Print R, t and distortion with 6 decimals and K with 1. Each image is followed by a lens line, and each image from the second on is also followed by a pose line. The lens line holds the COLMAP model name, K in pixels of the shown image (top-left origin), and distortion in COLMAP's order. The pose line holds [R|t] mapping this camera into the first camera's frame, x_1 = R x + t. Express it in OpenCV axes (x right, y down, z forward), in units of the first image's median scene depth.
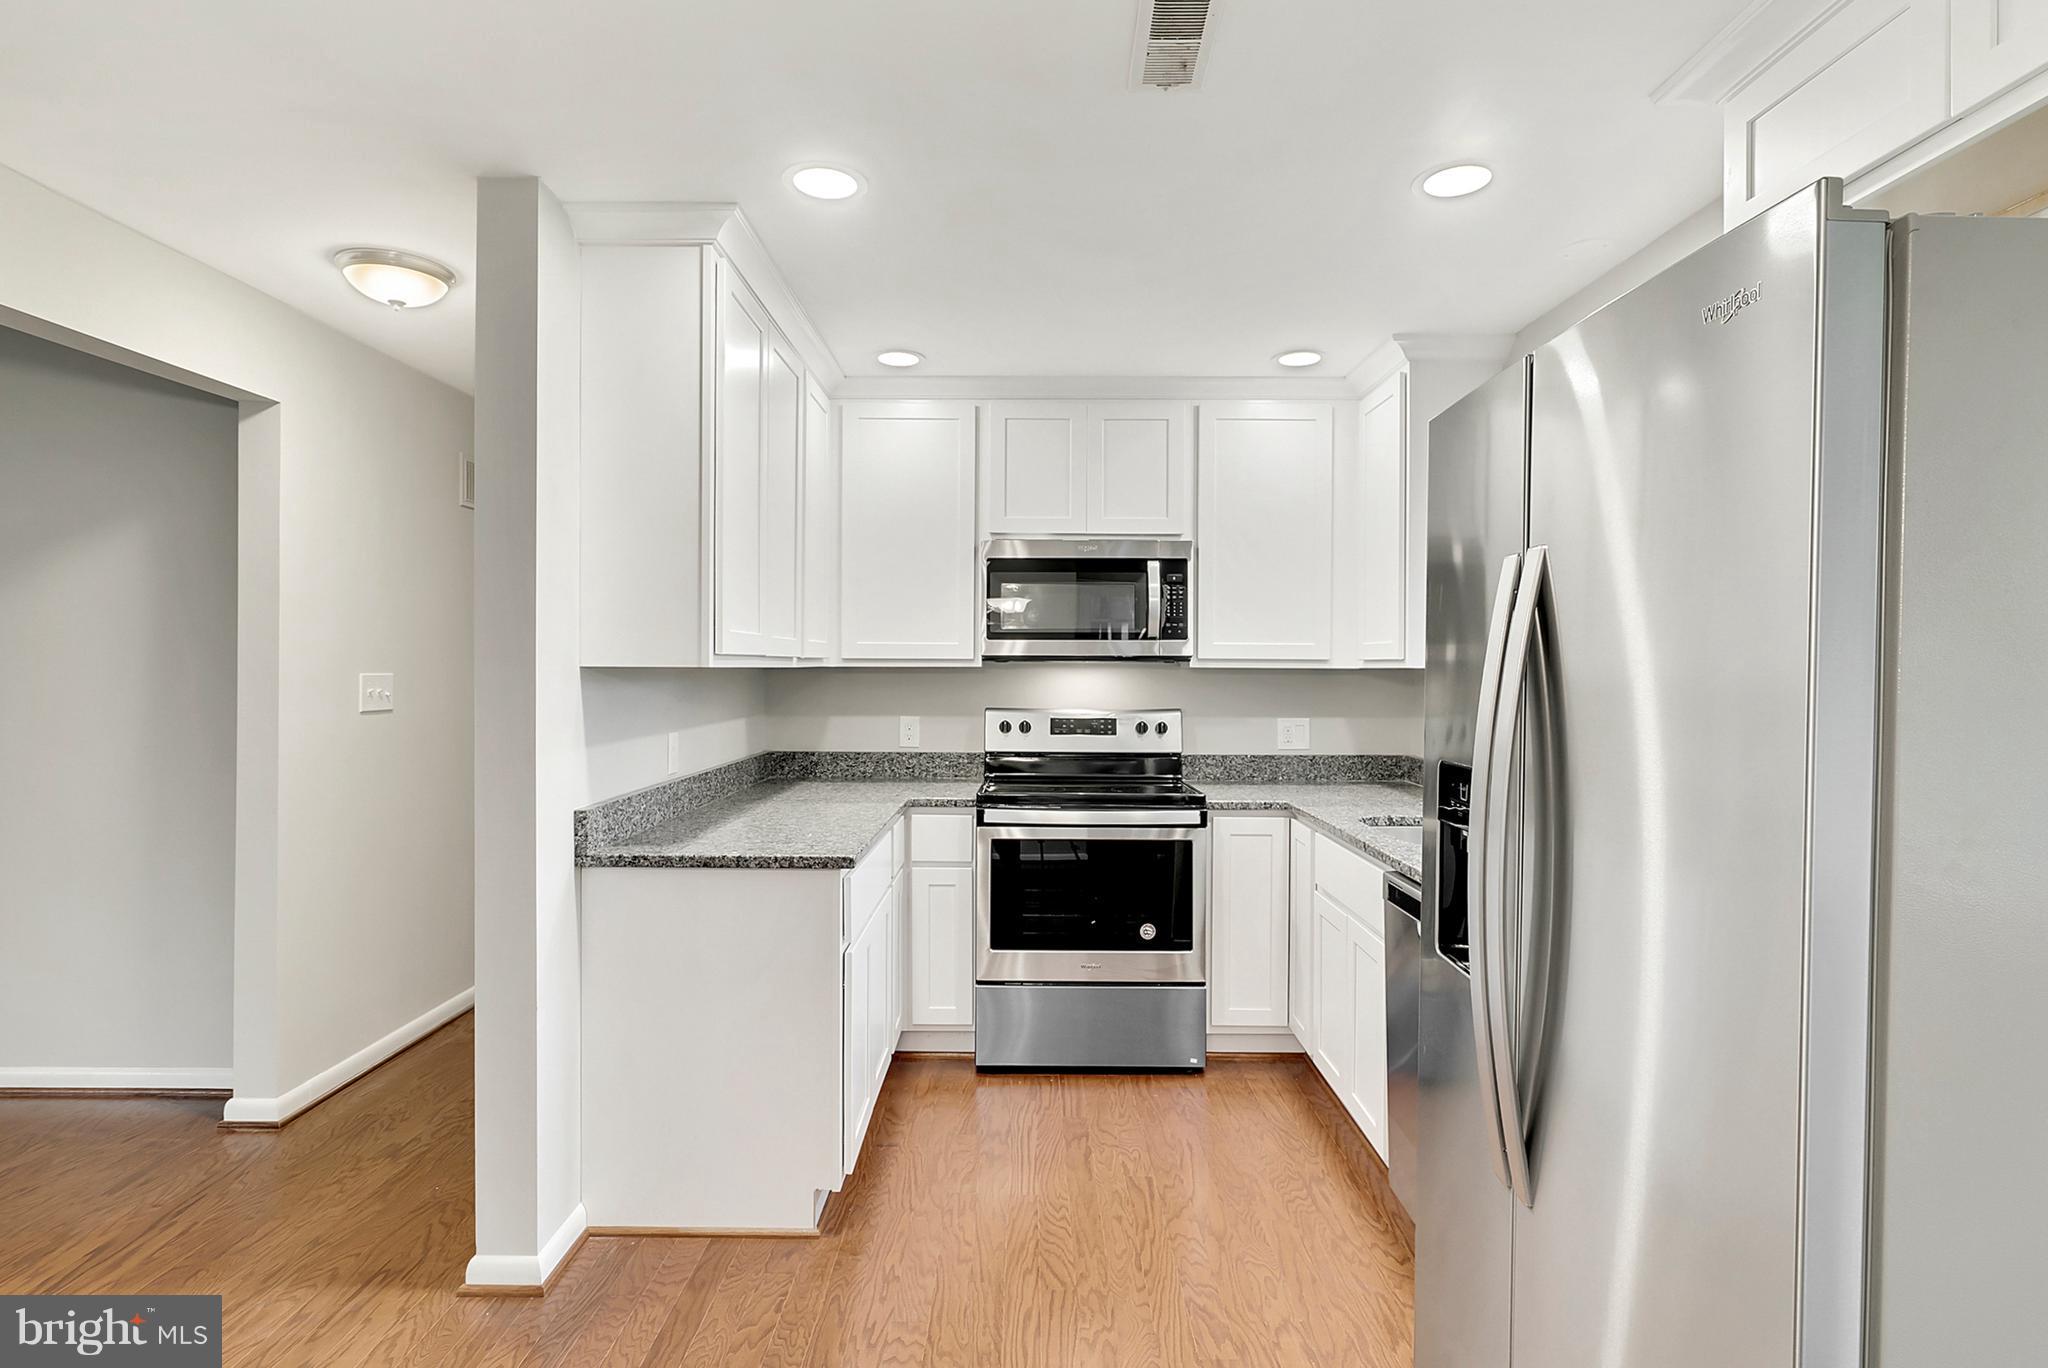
lens RADIAL K [[936.2, 0, 1004.7], [0, 936.2, 669.0], [0, 0, 1]] dist [-0.002342, 0.001631]
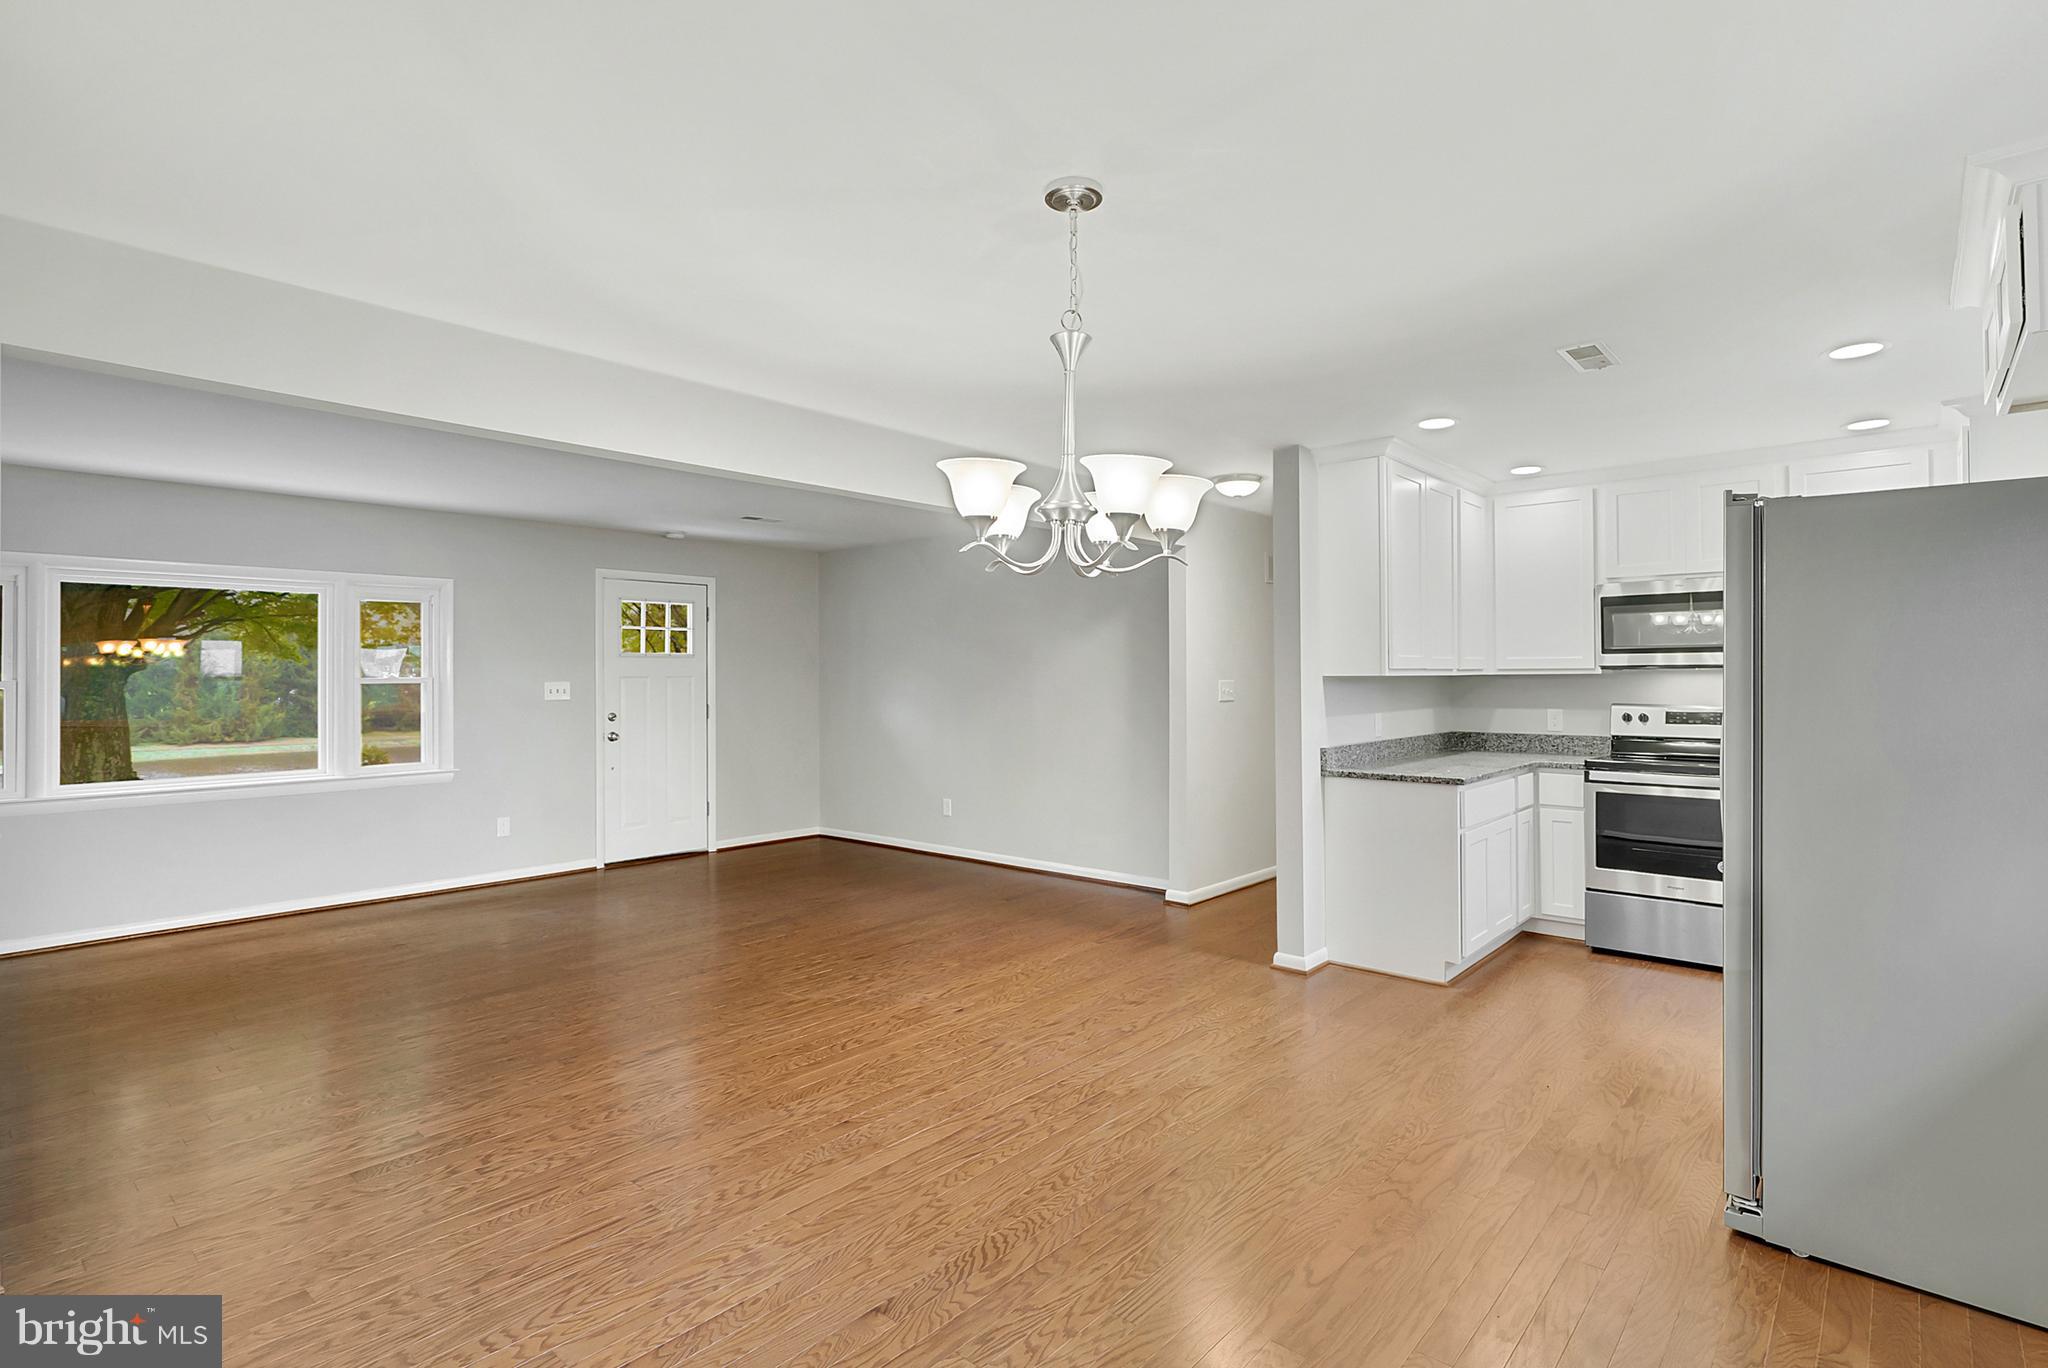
lens RADIAL K [[936.2, 0, 1017.0], [0, 936.2, 672.8], [0, 0, 1]] dist [-0.002342, 0.001631]
pose [[0.708227, -0.010614, -0.705905, 0.369864], [0.007055, 0.999943, -0.007957, 0.001614], [0.705950, 0.000655, 0.708262, -0.654074]]
